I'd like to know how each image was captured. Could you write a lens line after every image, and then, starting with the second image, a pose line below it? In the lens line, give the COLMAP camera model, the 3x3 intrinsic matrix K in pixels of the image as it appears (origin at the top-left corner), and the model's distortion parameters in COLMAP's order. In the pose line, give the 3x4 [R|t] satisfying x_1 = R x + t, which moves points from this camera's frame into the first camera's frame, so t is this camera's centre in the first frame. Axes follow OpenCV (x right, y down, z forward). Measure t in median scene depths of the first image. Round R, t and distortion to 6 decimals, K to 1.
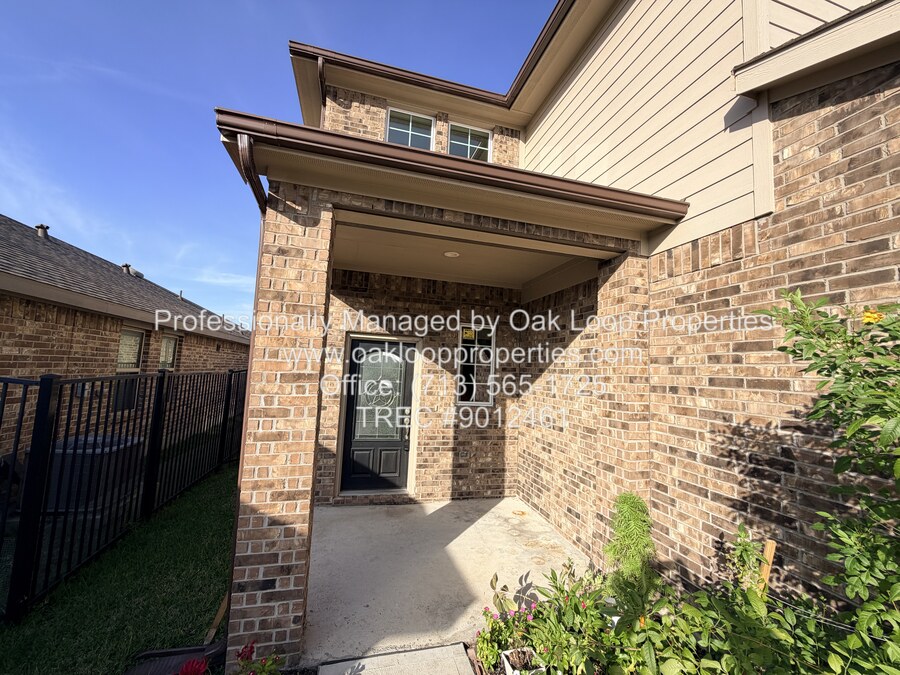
lens RADIAL K [[357.0, 0, 450.4], [0, 357.0, 338.2], [0, 0, 1]] dist [-0.000211, 0.000286]
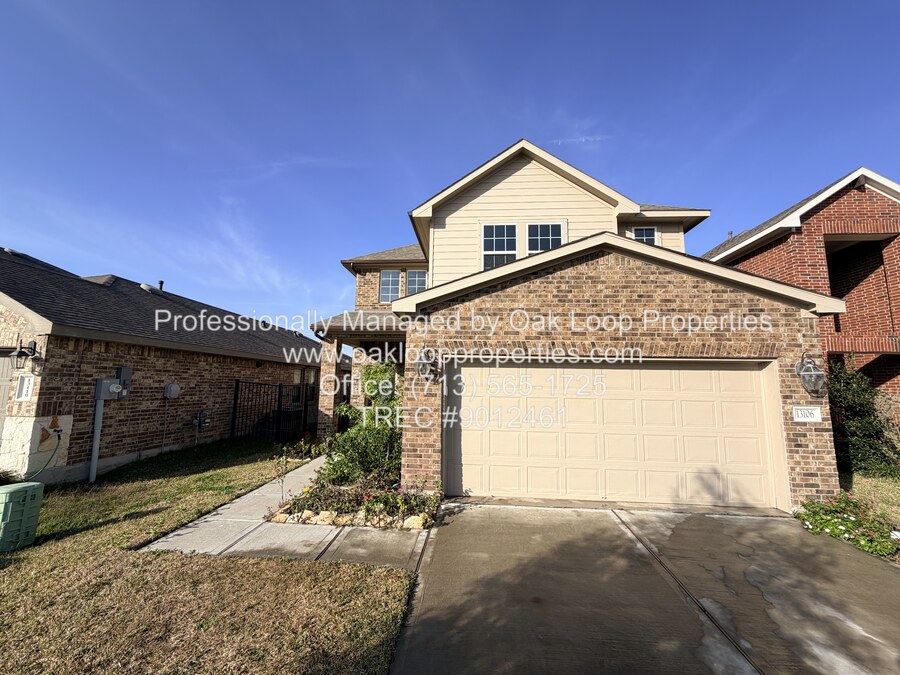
lens RADIAL K [[357.0, 0, 450.2], [0, 357.0, 339.3], [0, 0, 1]] dist [-0.000211, 0.000286]
pose [[0.943813, -0.076253, -0.321562, 1.289254], [0.062299, 0.996624, -0.053480, -0.039251], [0.324554, 0.030443, 0.945377, -1.415185]]
